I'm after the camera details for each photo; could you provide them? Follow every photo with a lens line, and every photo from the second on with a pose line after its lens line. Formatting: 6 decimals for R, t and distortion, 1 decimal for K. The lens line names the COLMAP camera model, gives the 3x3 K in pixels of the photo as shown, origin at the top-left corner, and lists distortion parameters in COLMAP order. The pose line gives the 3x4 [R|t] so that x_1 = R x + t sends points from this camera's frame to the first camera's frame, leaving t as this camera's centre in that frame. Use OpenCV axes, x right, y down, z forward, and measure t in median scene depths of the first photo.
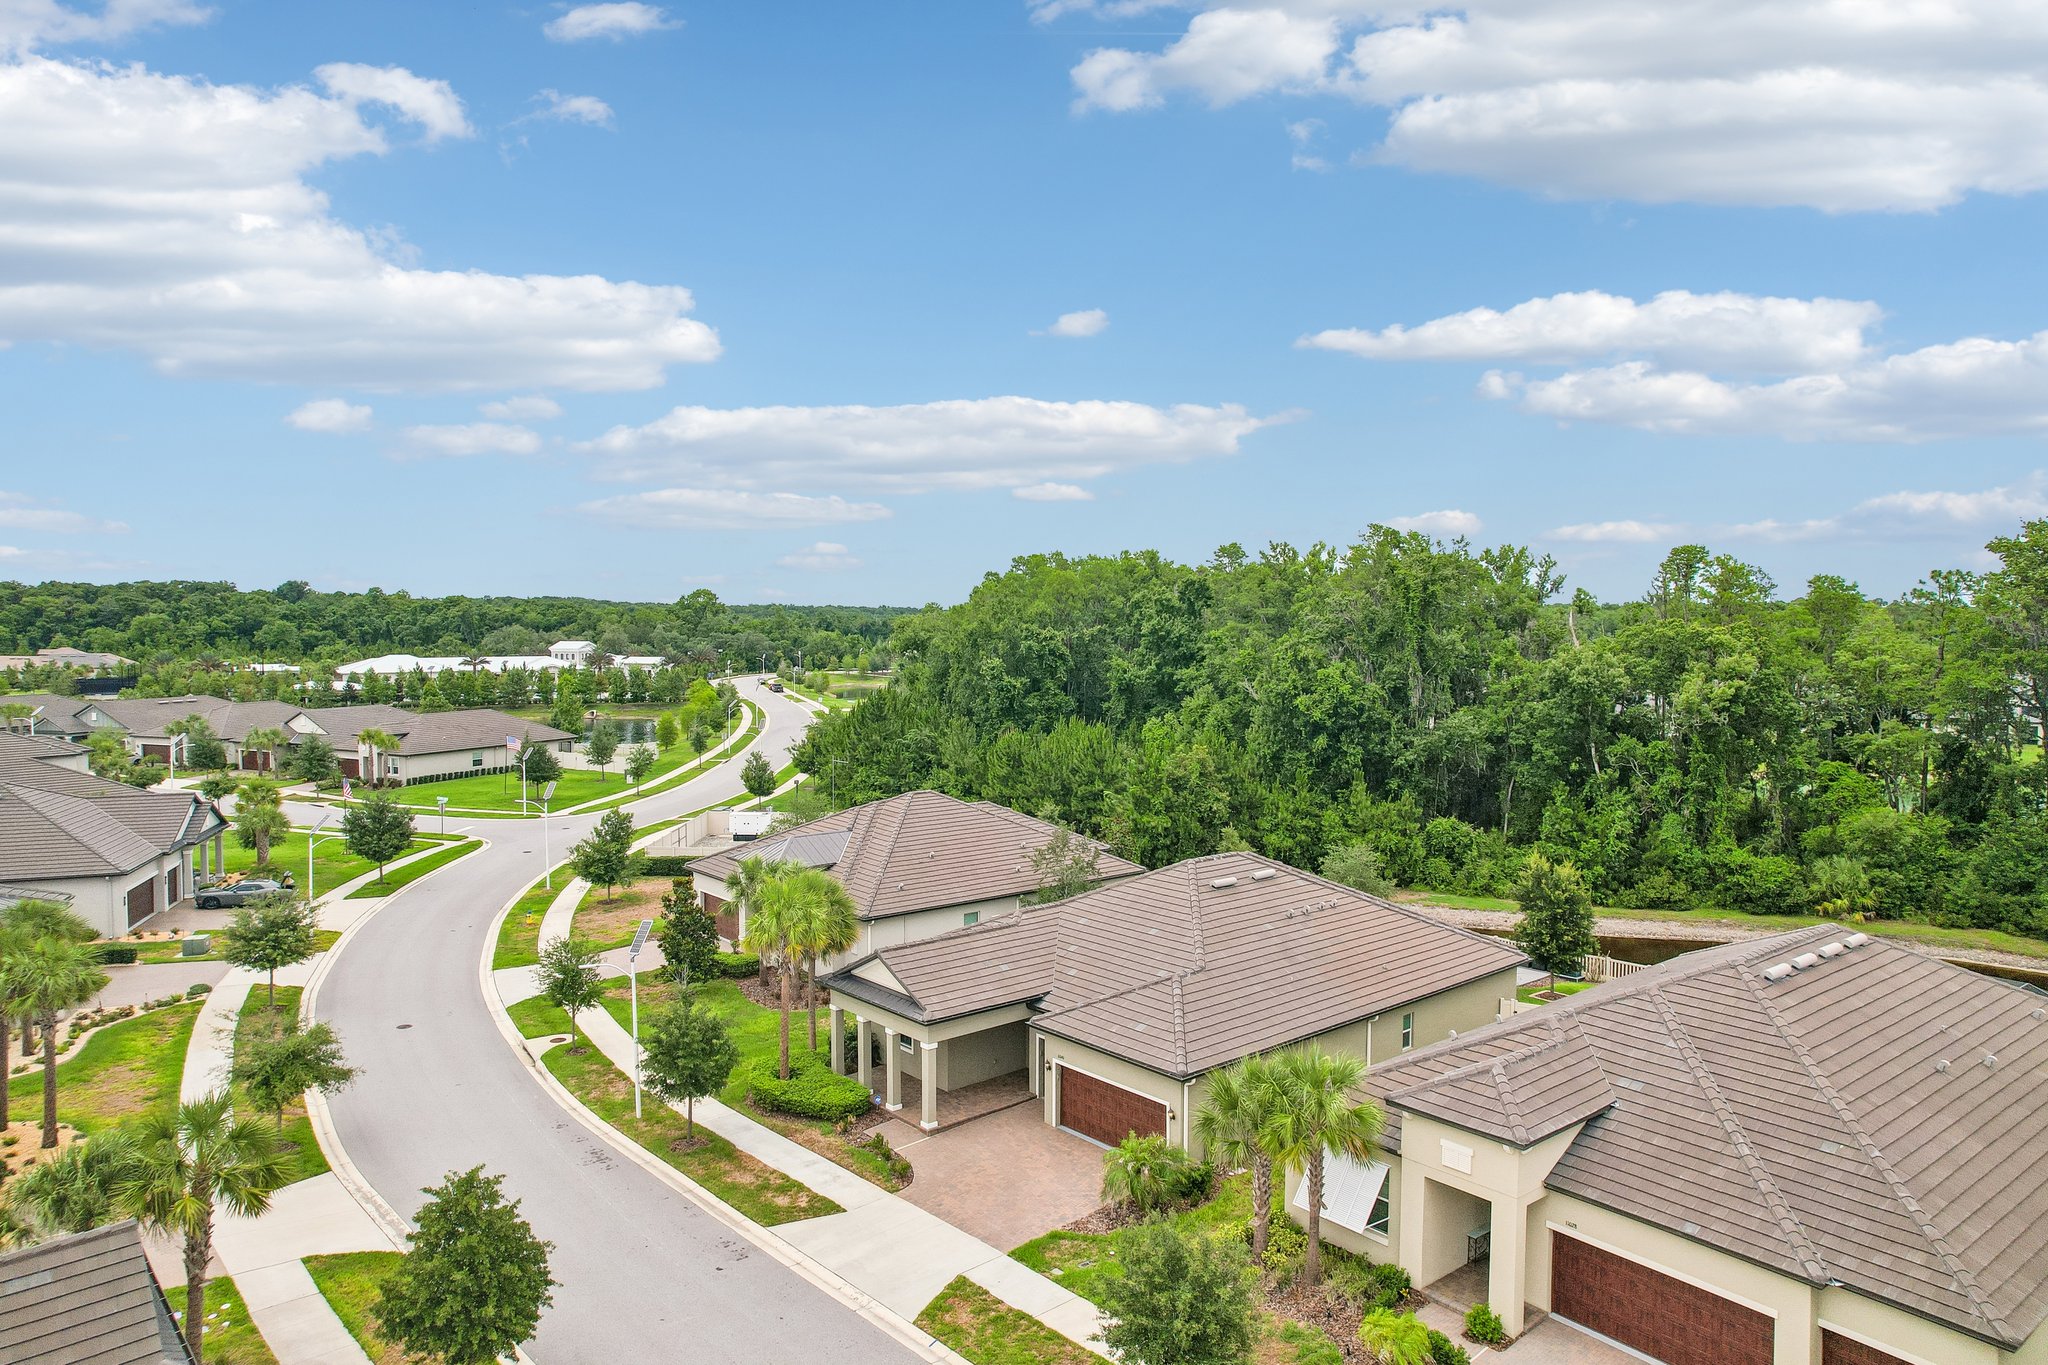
lens RADIAL K [[1302.6, 0, 1024.0], [0, 1302.6, 682.5], [0, 0, 1]] dist [-0.054861, 0.069586]
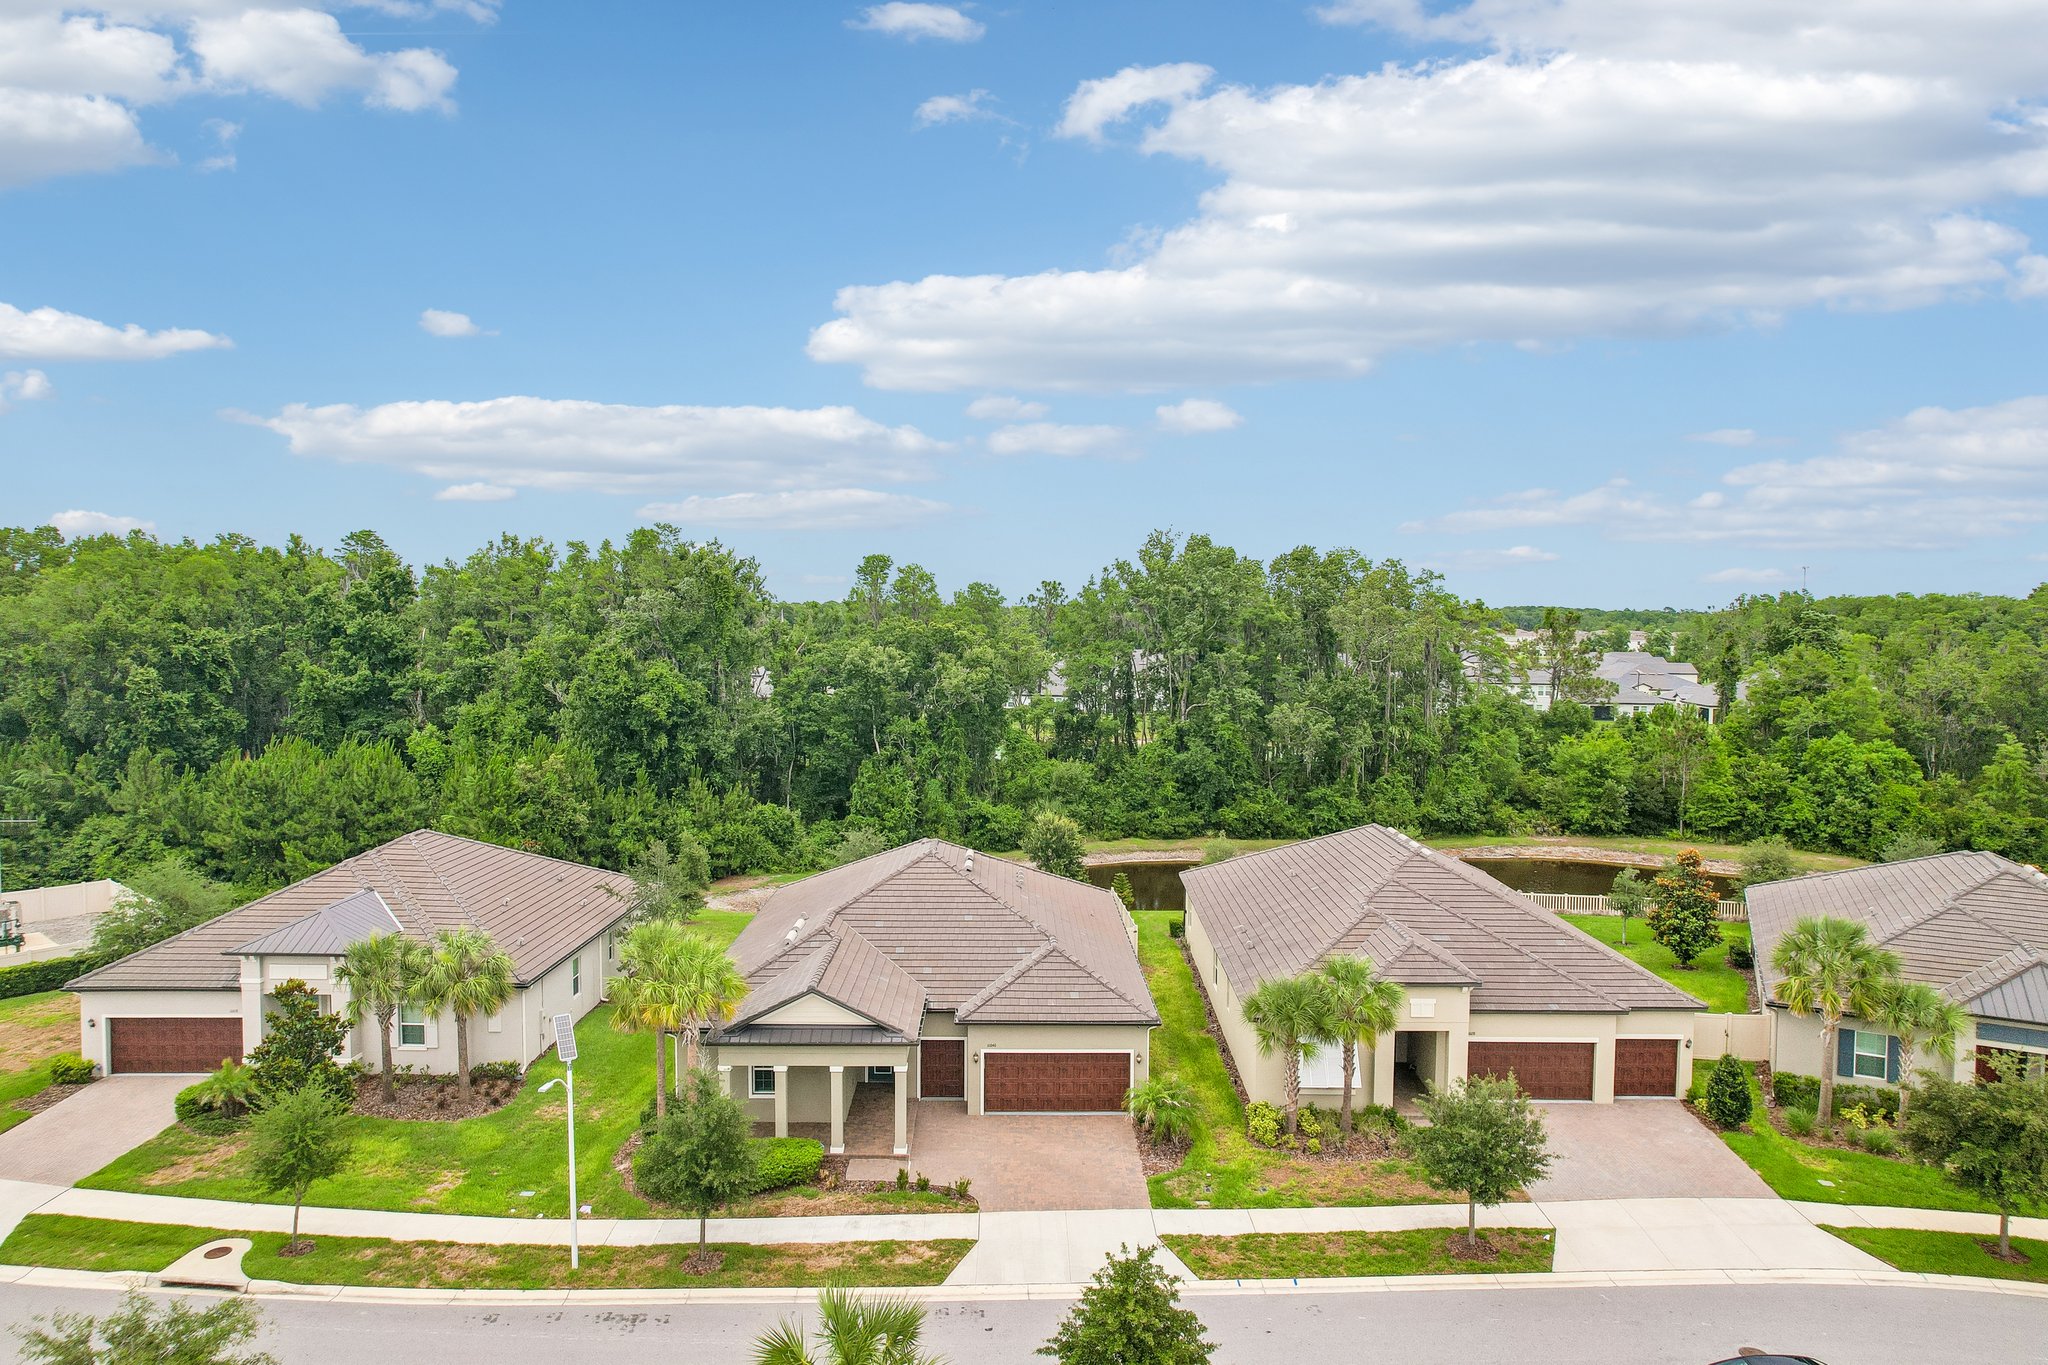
lens RADIAL K [[1302.6, 0, 1024.0], [0, 1302.6, 682.5], [0, 0, 1]] dist [-0.054861, 0.069586]
pose [[0.644183, -0.037919, 0.763931, -0.356436], [0.034422, 0.999196, 0.020571, -0.010276], [-0.764097, 0.013044, 0.644970, 0.149247]]
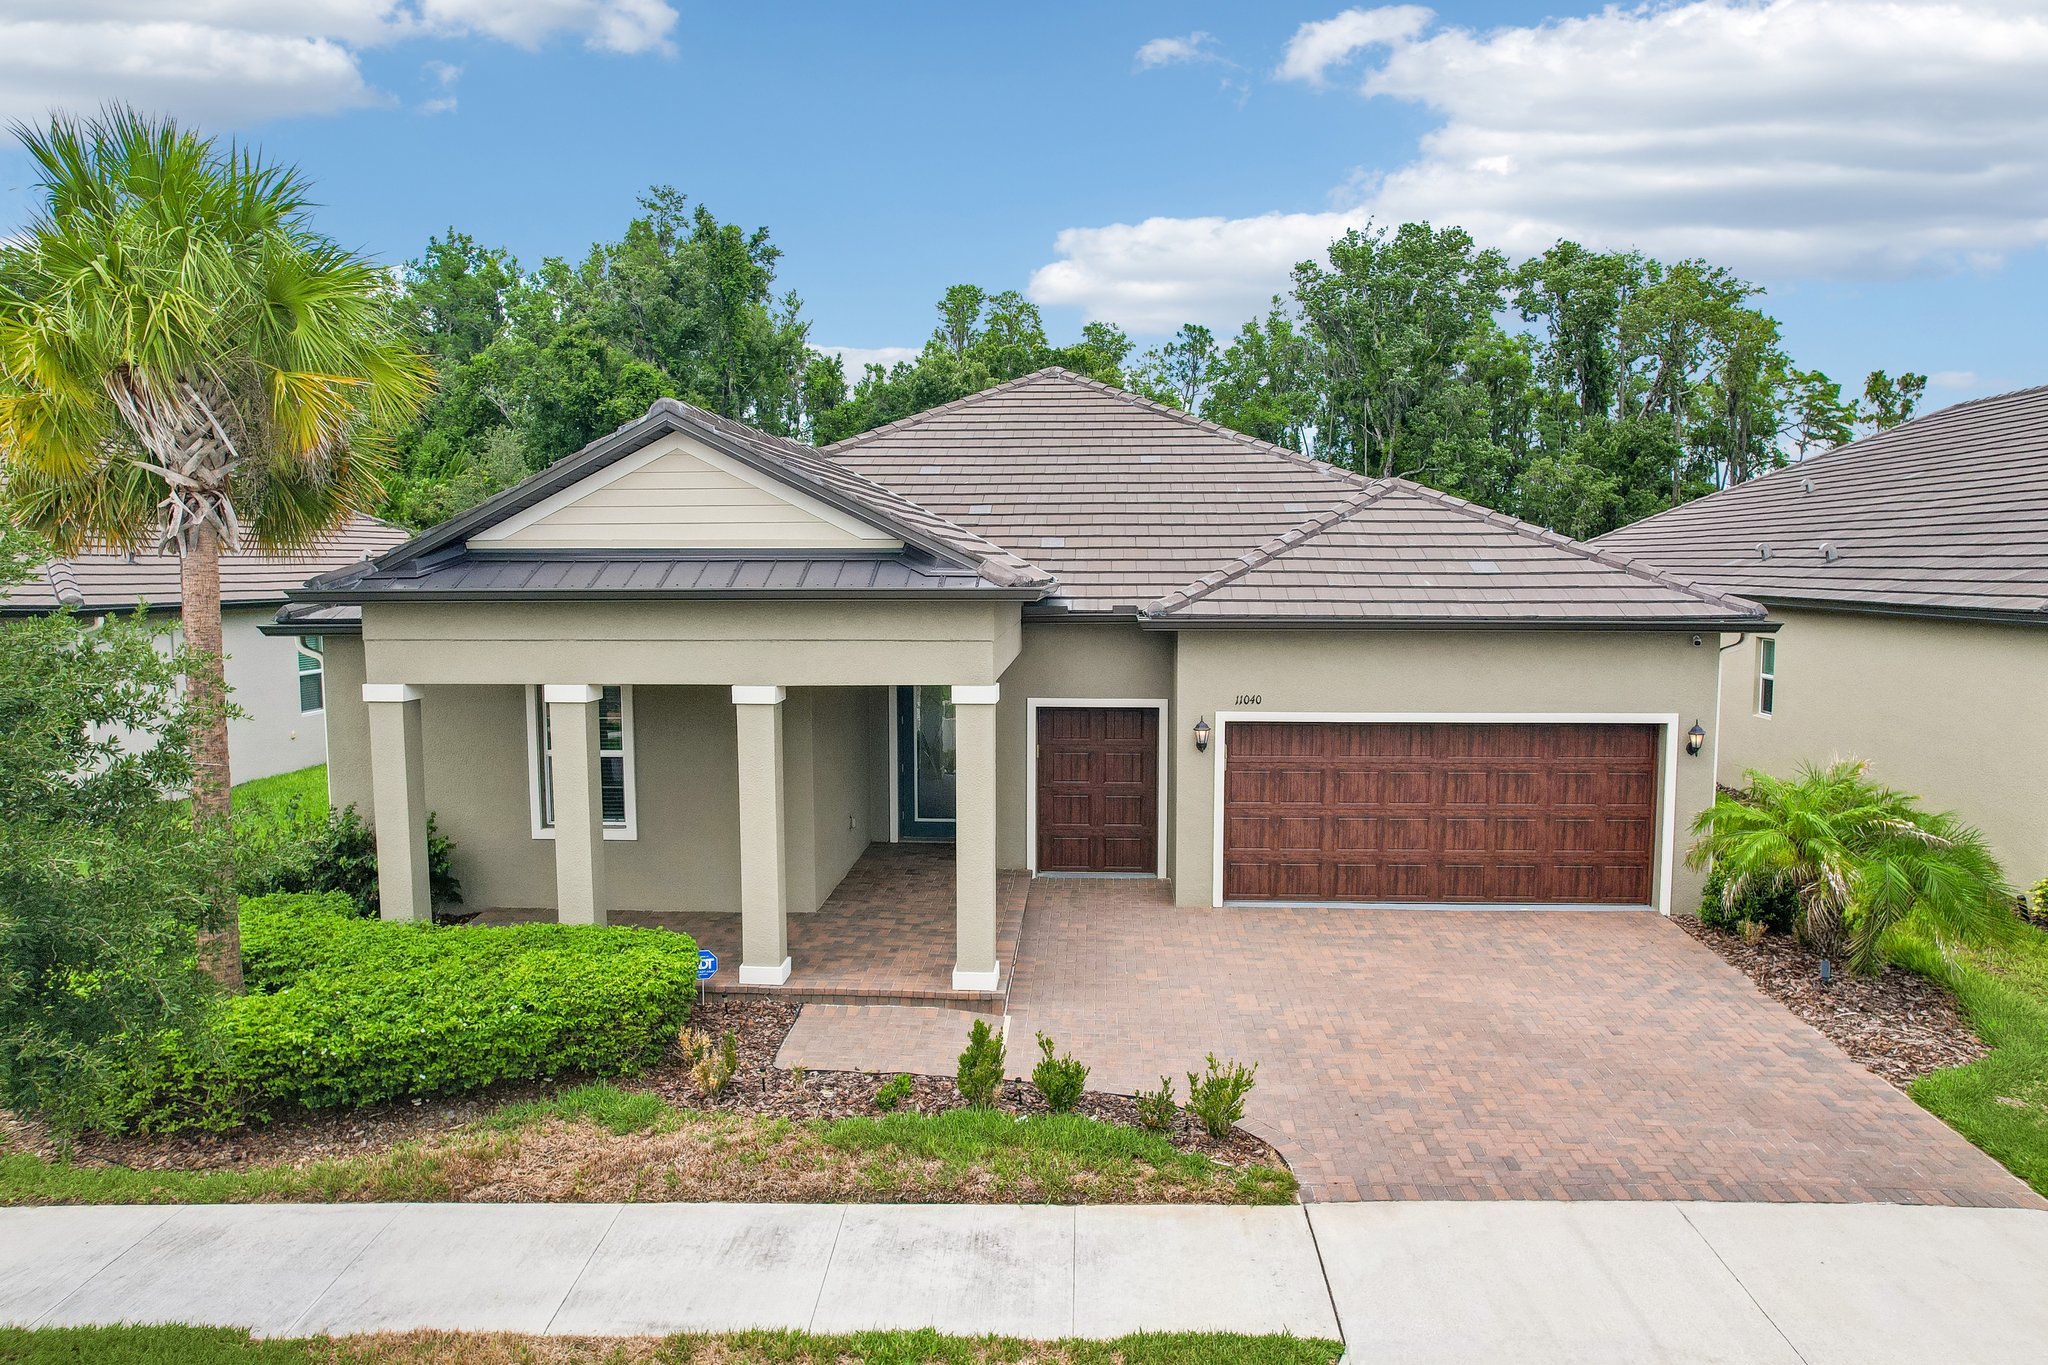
lens RADIAL K [[1302.6, 0, 1024.0], [0, 1302.6, 682.5], [0, 0, 1]] dist [-0.054861, 0.069586]
pose [[0.700042, -0.061950, 0.711410, -0.127877], [0.042414, 0.998078, 0.045176, 0.128652], [-0.712841, -0.001451, 0.701324, 0.385984]]
